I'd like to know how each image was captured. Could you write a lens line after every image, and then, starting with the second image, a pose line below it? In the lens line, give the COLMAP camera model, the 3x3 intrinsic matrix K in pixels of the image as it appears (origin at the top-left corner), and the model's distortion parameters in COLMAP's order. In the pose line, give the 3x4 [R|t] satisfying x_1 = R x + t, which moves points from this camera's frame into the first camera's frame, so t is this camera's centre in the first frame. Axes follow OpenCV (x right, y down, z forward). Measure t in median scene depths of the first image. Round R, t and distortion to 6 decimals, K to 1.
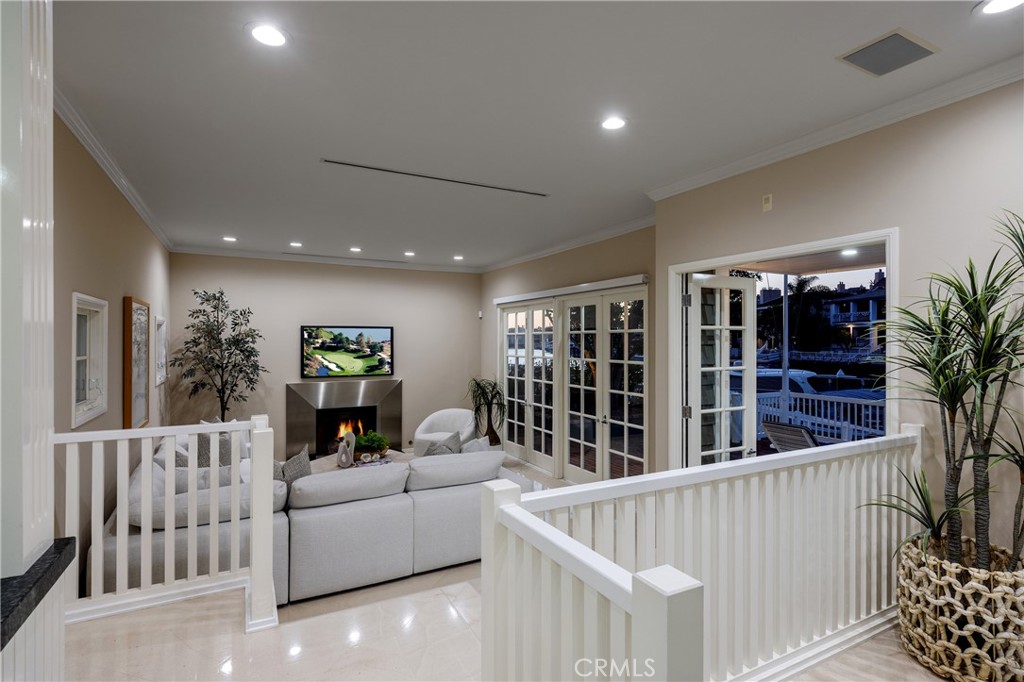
lens RADIAL K [[494.6, 0, 507.9], [0, 494.6, 340.8], [0, 0, 1]] dist [0.021348, -0.000140]
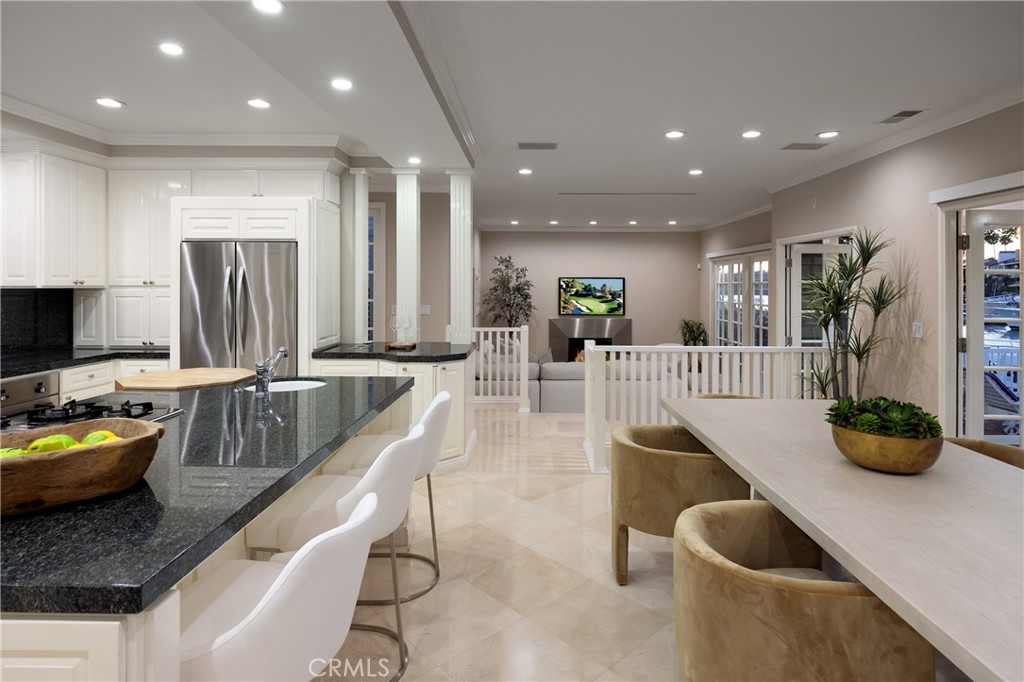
lens RADIAL K [[564.6, 0, 513.8], [0, 564.6, 287.6], [0, 0, 1]] dist [0.004691, 0.000530]
pose [[0.869398, 0.003899, -0.494097, 0.281805], [-0.002824, 0.999992, 0.002922, -0.007576], [0.494104, -0.001145, 0.869402, -0.483406]]
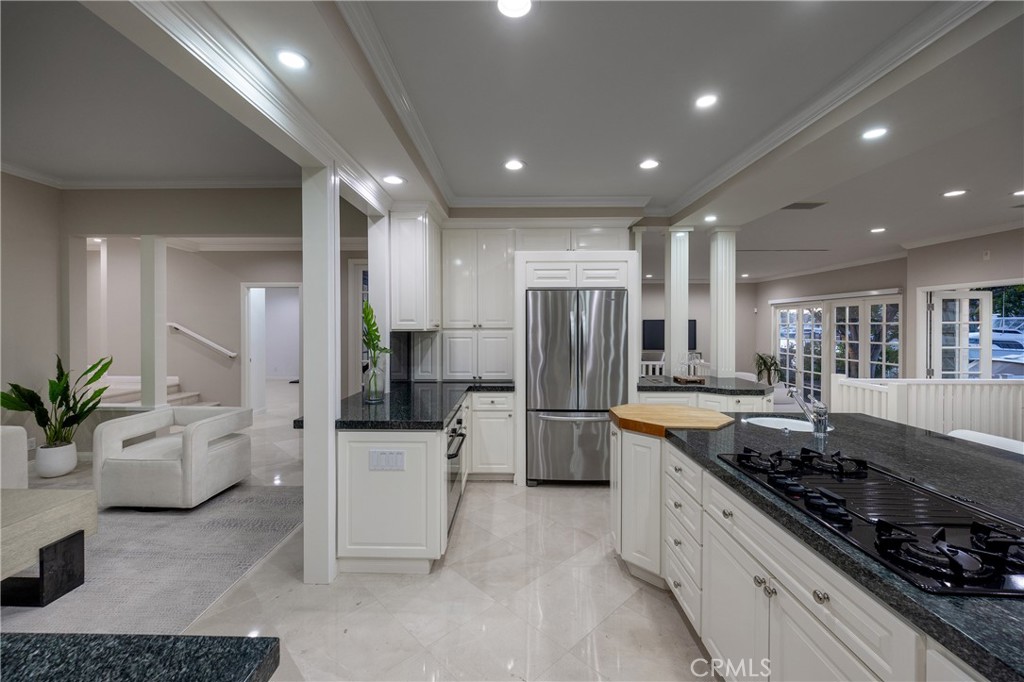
lens RADIAL K [[417.6, 0, 494.8], [0, 417.6, 327.9], [0, 0, 1]] dist [0.000930, 0.000355]
pose [[0.860744, 0.002563, -0.509031, -0.116285], [0.000034, 0.999987, 0.005093, -0.009995], [0.509038, -0.004401, 0.860733, -0.601166]]
